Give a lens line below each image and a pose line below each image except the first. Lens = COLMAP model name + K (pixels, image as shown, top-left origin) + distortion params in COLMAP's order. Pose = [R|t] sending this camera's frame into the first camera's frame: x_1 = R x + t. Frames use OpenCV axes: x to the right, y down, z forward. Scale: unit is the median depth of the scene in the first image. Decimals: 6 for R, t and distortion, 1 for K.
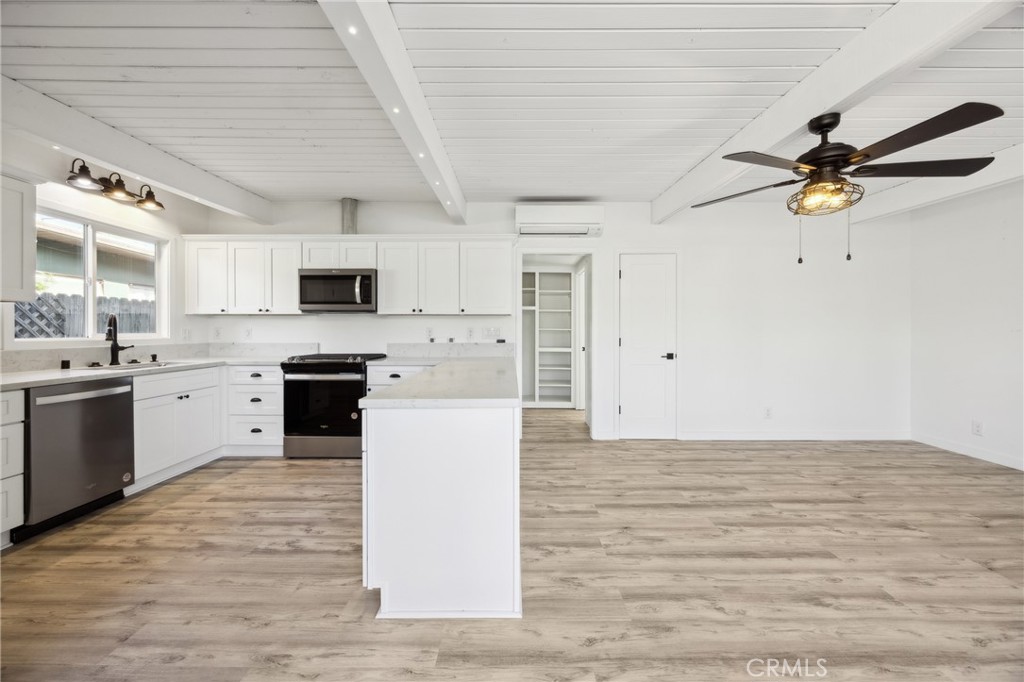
lens RADIAL K [[392.4, 0, 512.0], [0, 392.4, 332.4], [0, 0, 1]] dist [-0.003515, -0.000008]
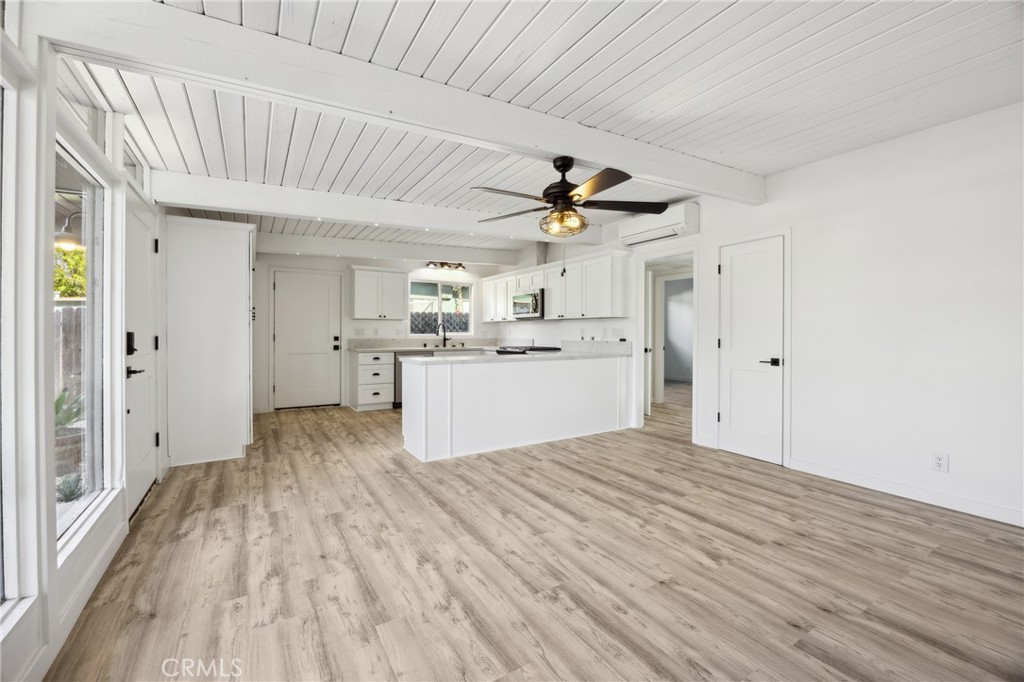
lens RADIAL K [[427.0, 0, 509.7], [0, 427.0, 333.3], [0, 0, 1]] dist [-0.023982, -0.000461]
pose [[0.519095, 0.003720, -0.854709, 1.050026], [-0.005636, 0.999984, 0.000930, 0.004046], [0.854698, 0.004334, 0.519107, 0.084896]]
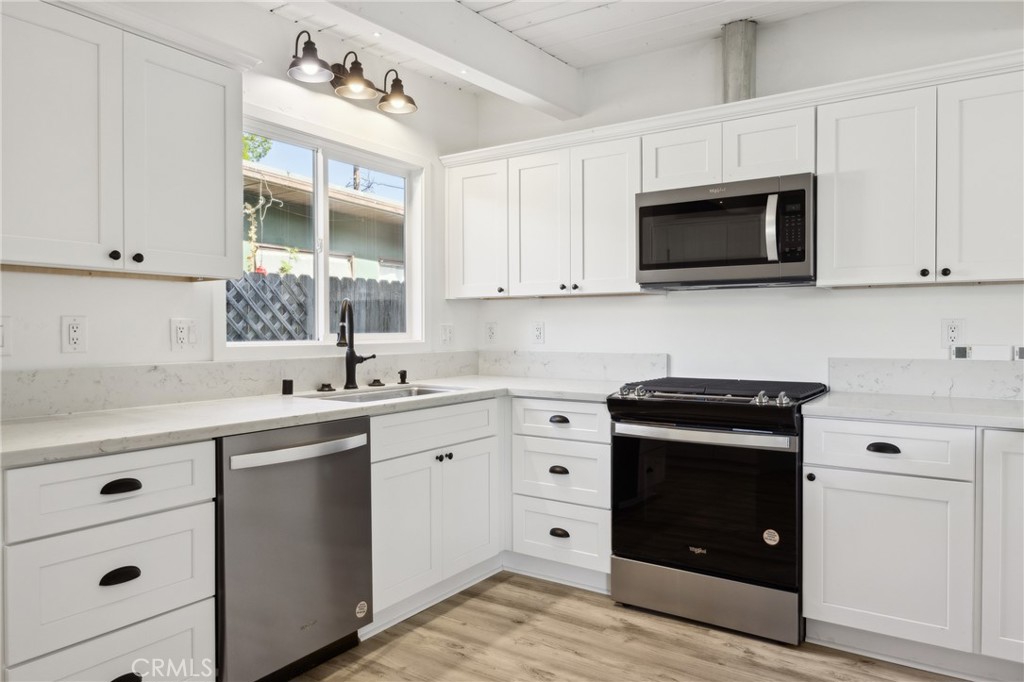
lens RADIAL K [[679.8, 0, 513.3], [0, 679.8, 334.7], [0, 0, 1]] dist [-0.005029, 0.000072]
pose [[0.830677, 0.002733, -0.556748, -0.241001], [0.000900, 0.999980, 0.006251, -0.001357], [0.556754, -0.005693, 0.830658, 0.278610]]
